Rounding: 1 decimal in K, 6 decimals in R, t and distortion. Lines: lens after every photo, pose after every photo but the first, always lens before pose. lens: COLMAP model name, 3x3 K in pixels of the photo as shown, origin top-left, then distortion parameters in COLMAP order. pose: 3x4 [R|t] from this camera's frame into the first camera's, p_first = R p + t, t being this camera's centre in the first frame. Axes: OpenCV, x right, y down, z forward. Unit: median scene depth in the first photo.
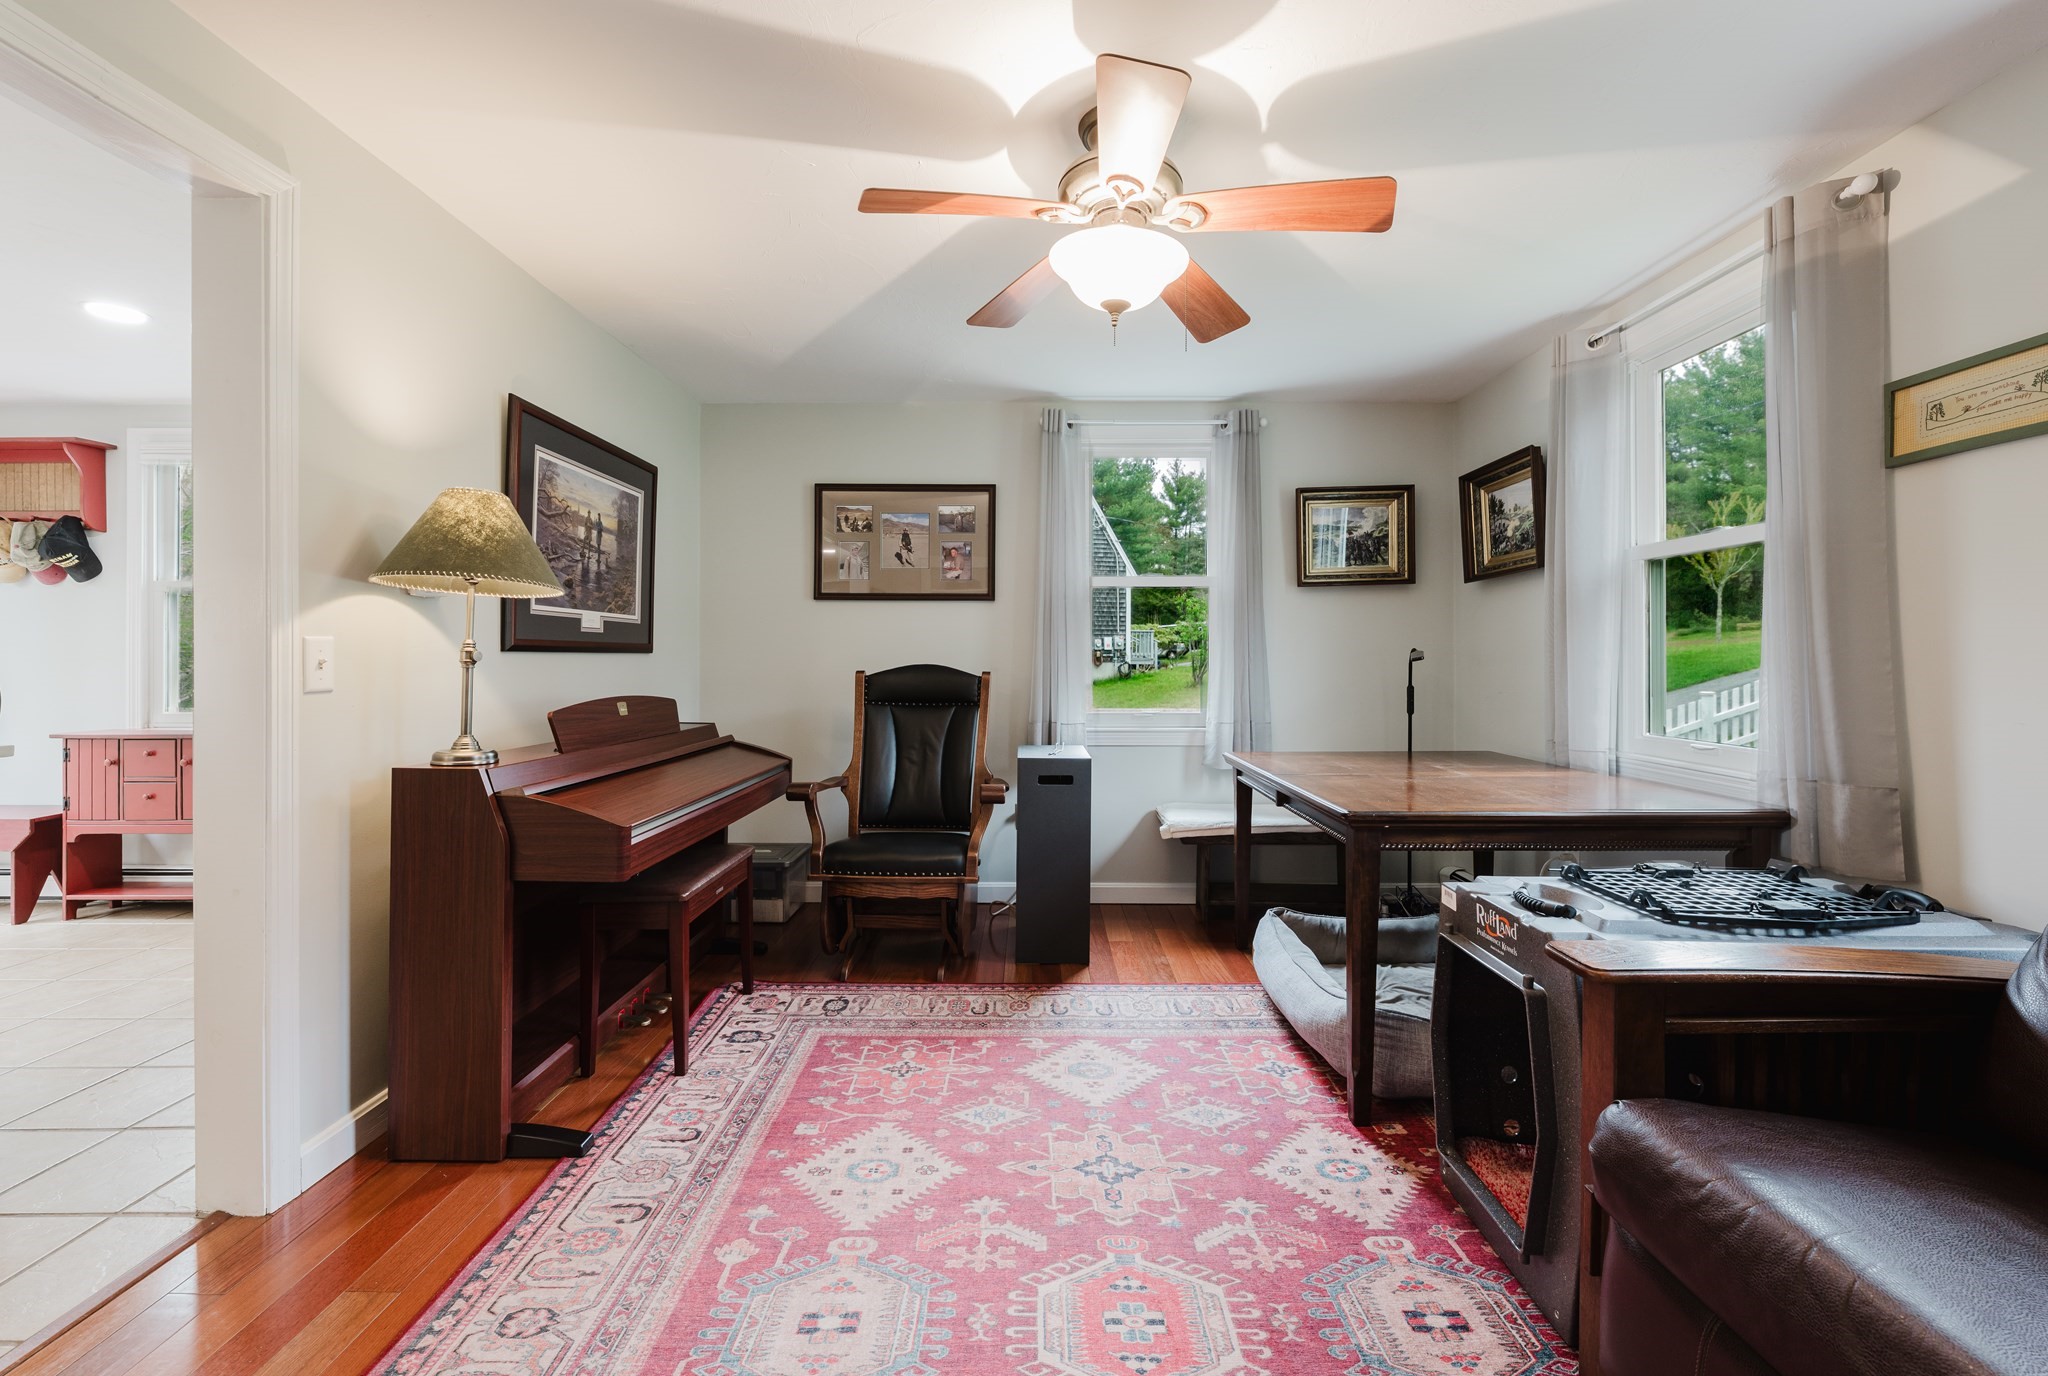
lens RADIAL K [[834.7, 0, 1031.1], [0, 834.7, 663.9], [0, 0, 1]] dist [-0.000007, -0.004892]
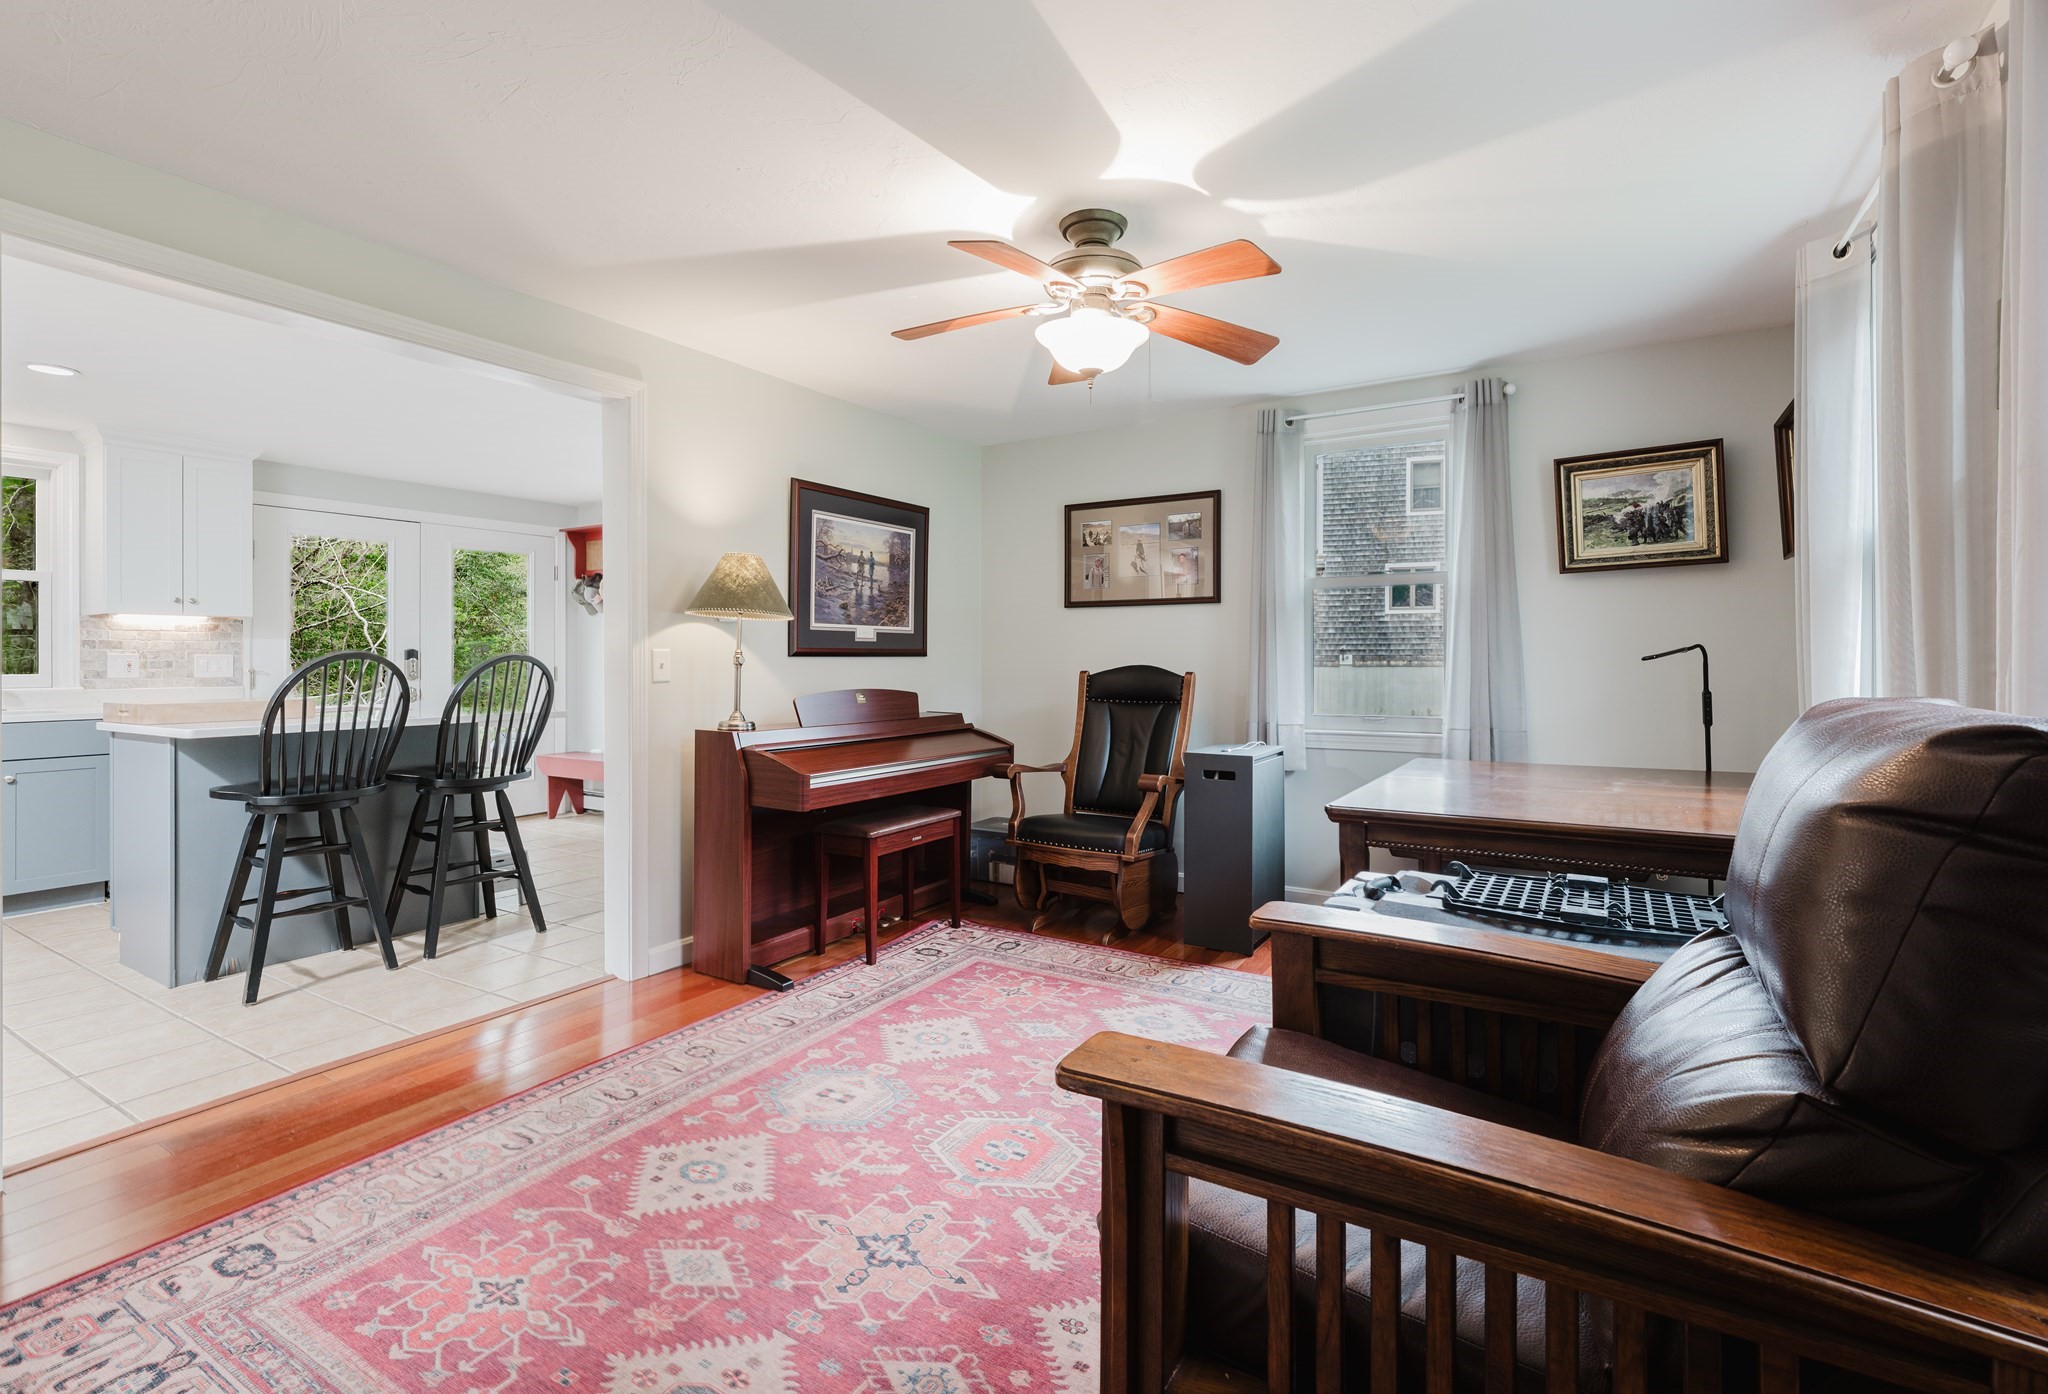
lens RADIAL K [[928.7, 0, 1024.1], [0, 928.7, 663.8], [0, 0, 1]] dist [-0.009311, -0.000026]
pose [[0.853760, -0.003041, -0.520658, 0.475241], [0.002154, 0.999995, -0.002309, 0.001696], [0.520663, 0.000850, 0.853762, -0.137545]]
